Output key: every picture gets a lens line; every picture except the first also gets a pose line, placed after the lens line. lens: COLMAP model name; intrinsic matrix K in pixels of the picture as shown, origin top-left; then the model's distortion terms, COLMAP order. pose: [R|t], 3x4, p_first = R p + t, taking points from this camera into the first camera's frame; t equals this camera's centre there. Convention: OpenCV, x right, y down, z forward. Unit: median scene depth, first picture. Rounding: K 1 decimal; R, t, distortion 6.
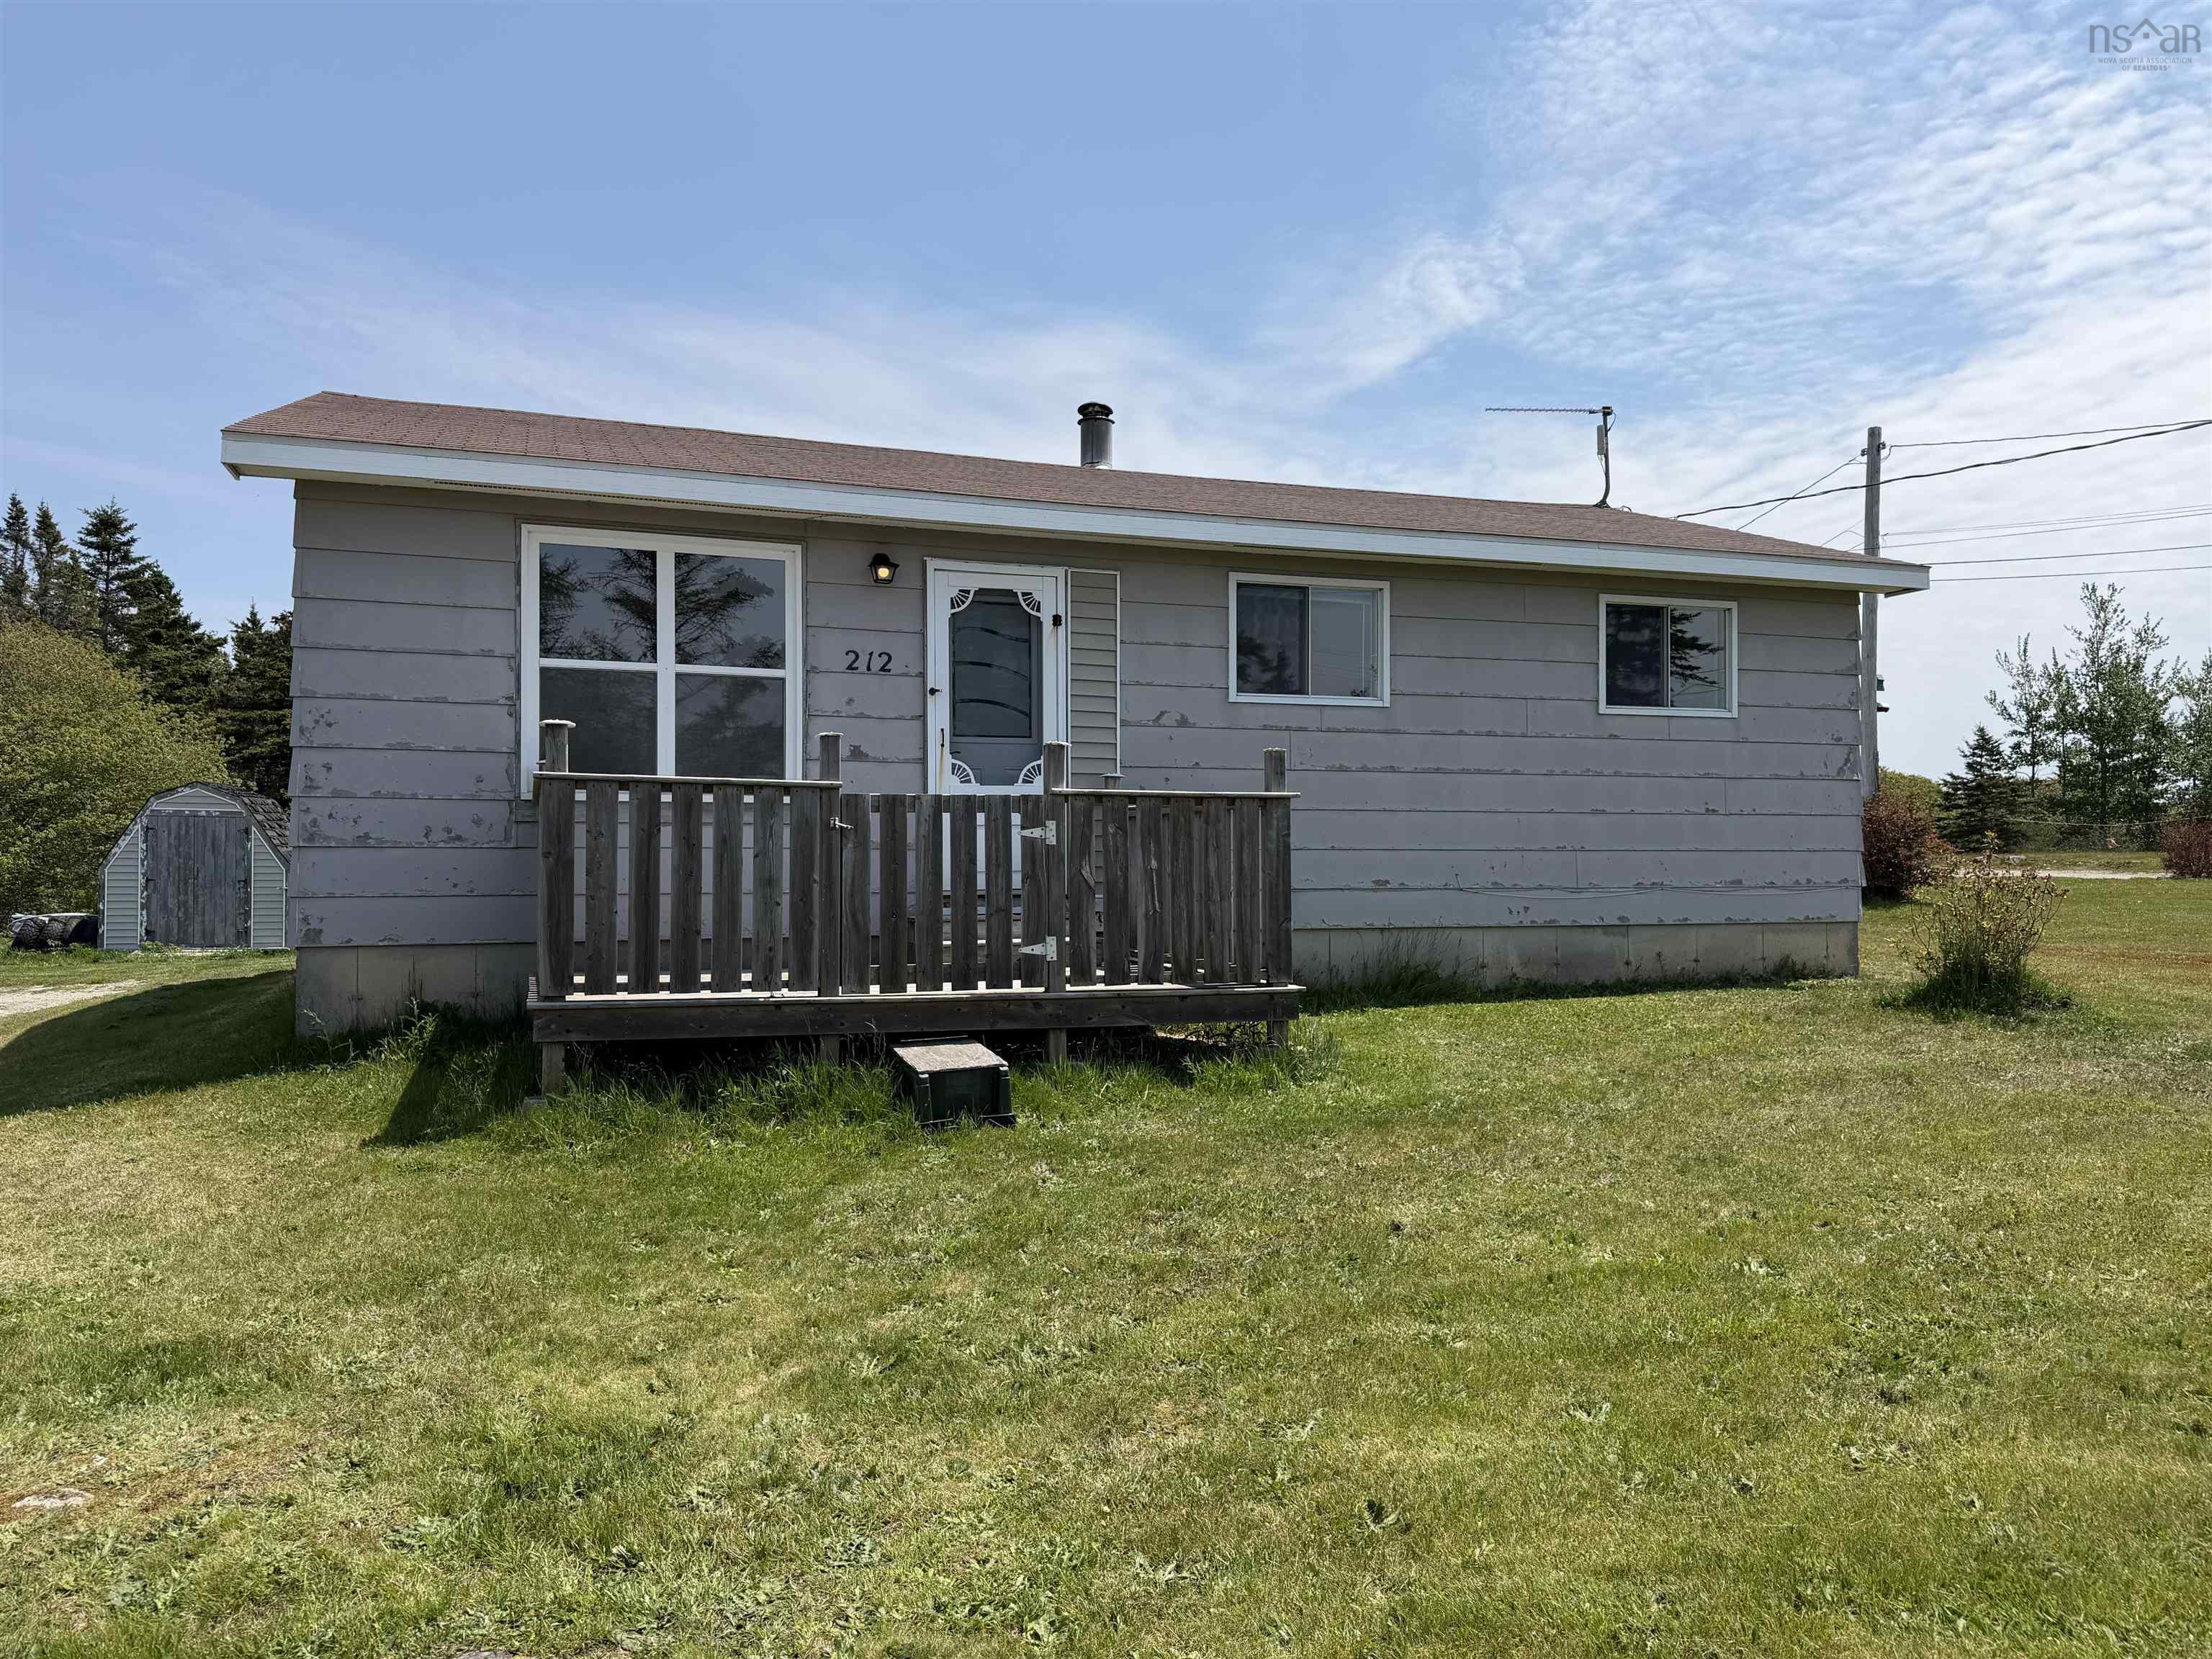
lens RADIAL K [[1566.0, 0, 1106.0], [0, 1566.0, 829.5], [0, 0, 1]] dist [0.005638, -0.003750]
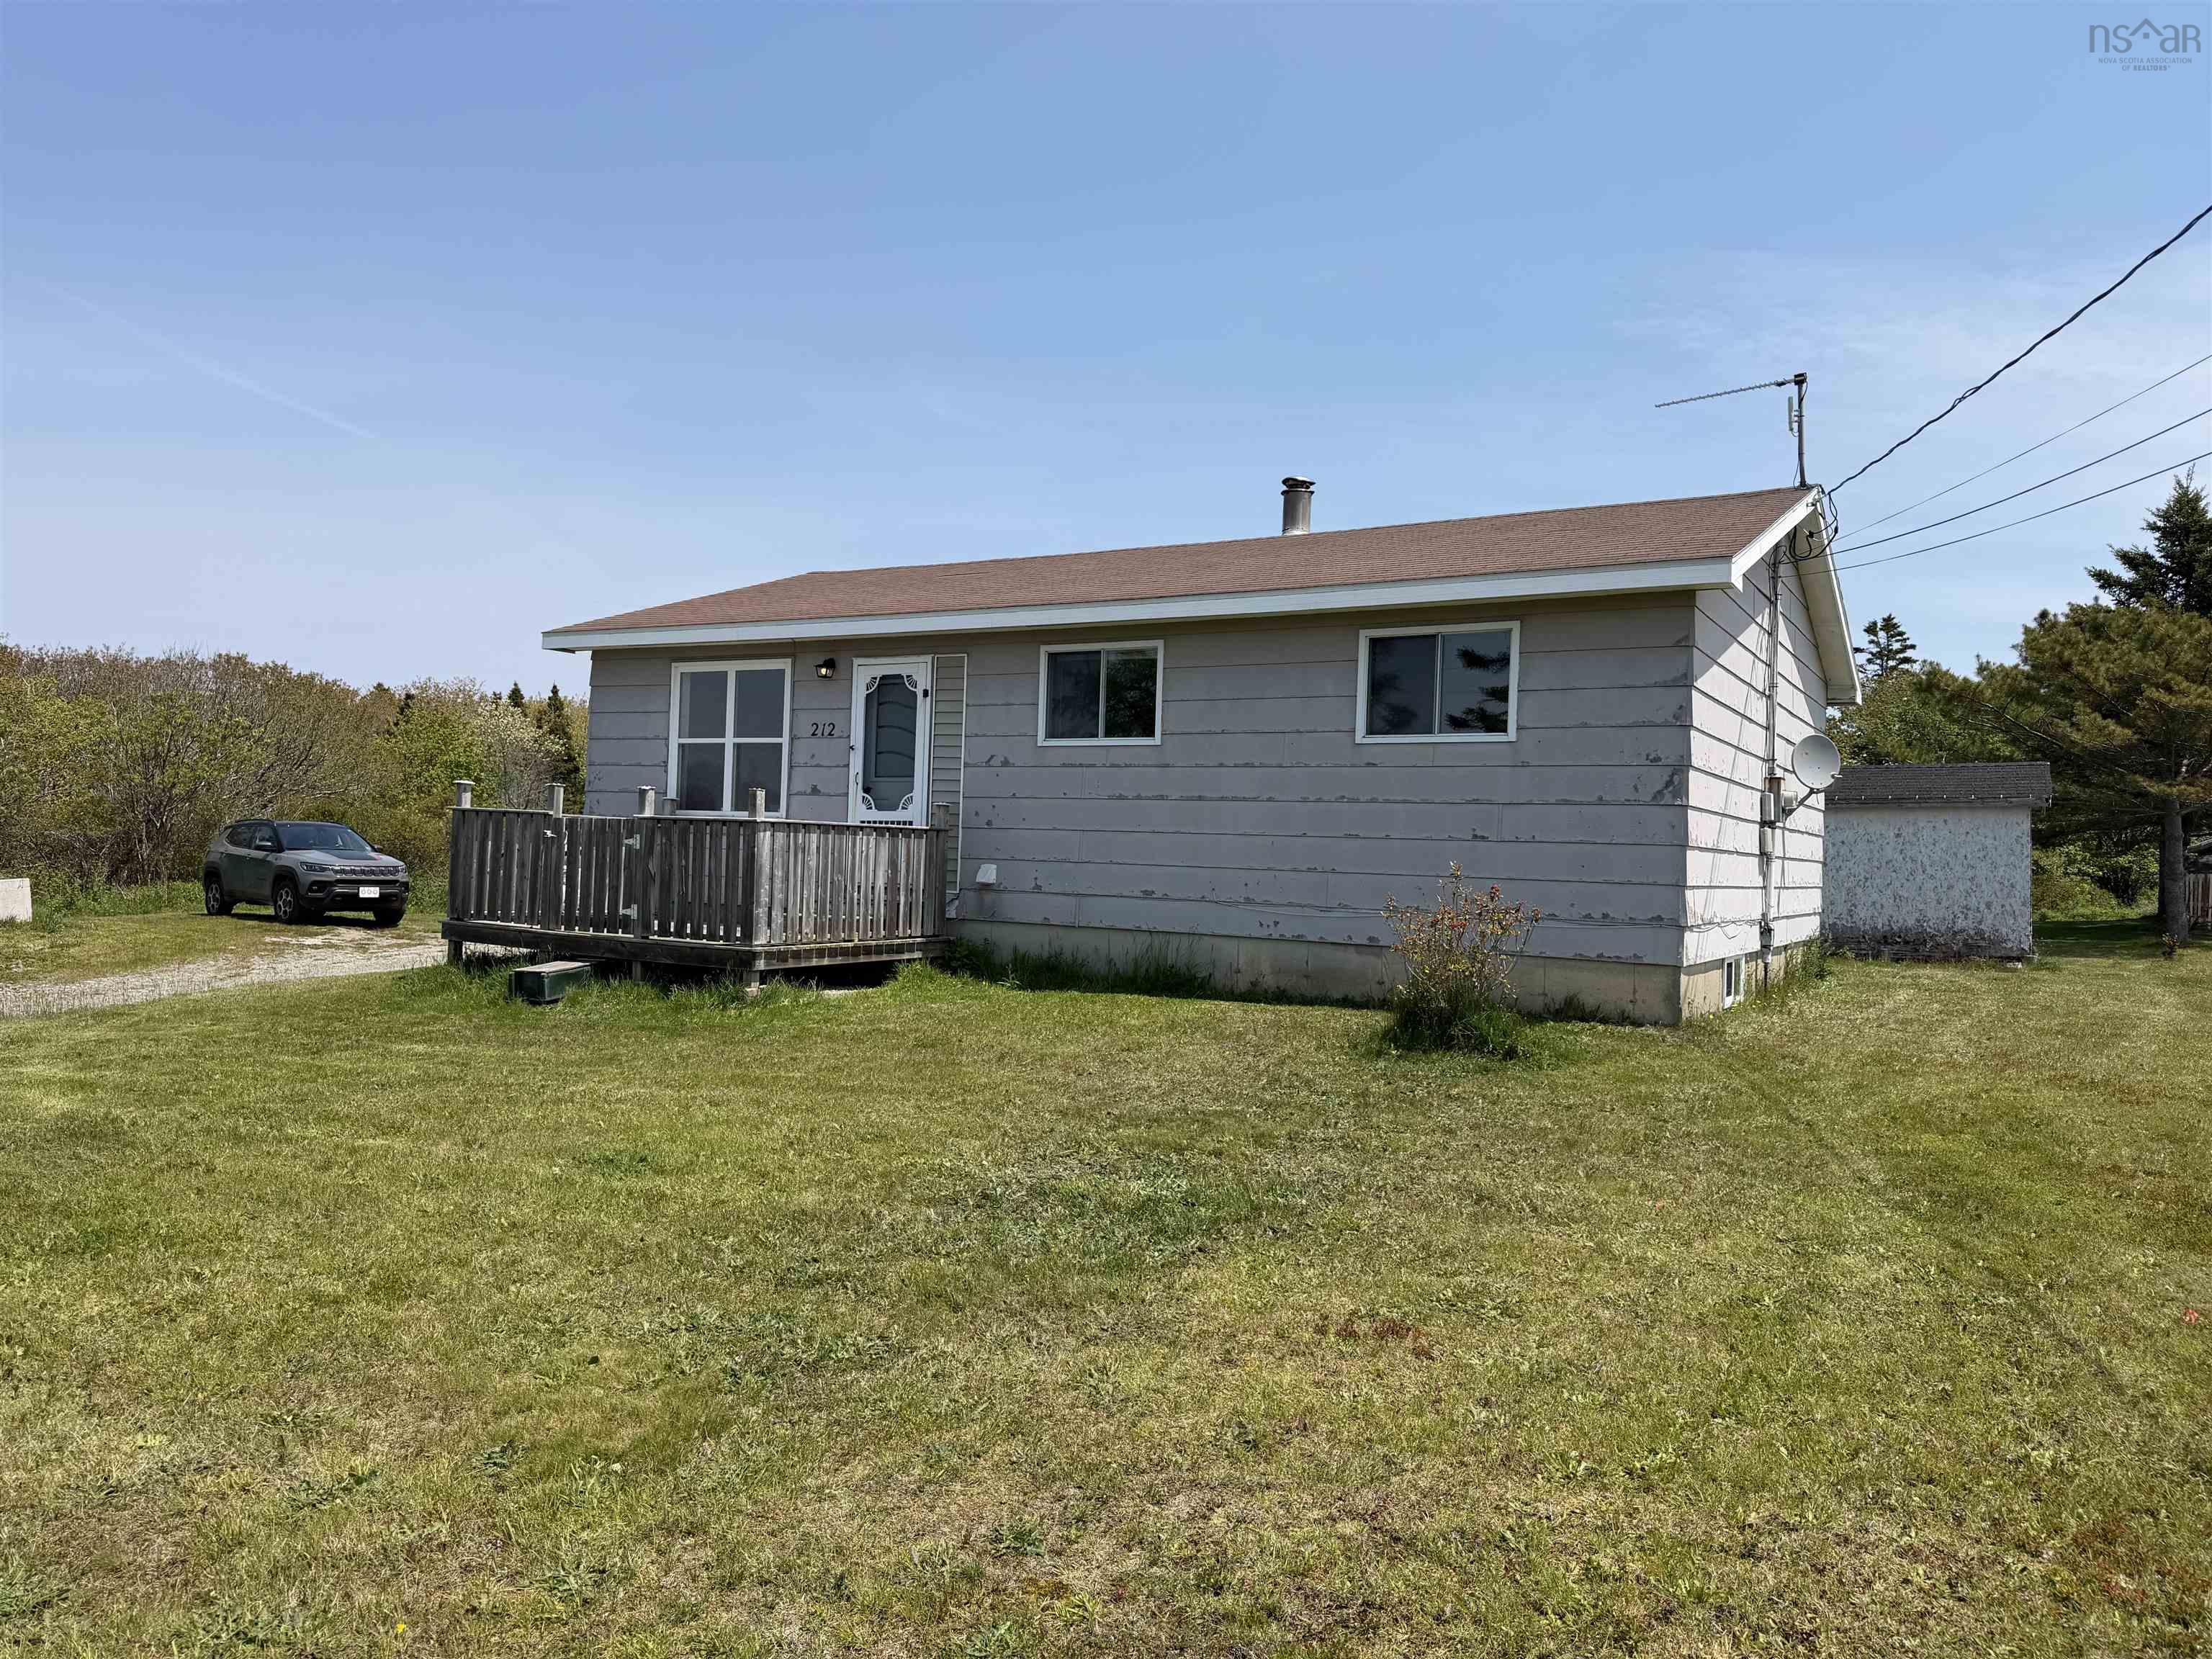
lens RADIAL K [[1522.1, 0, 1106.0], [0, 1522.1, 829.5], [0, 0, 1]] dist [0.007815, 0.000634]
pose [[0.648814, 0.013571, -0.760826, 1.033033], [-0.016013, 0.999863, 0.004179, -0.018268], [0.760779, 0.009471, 0.648942, 0.220469]]
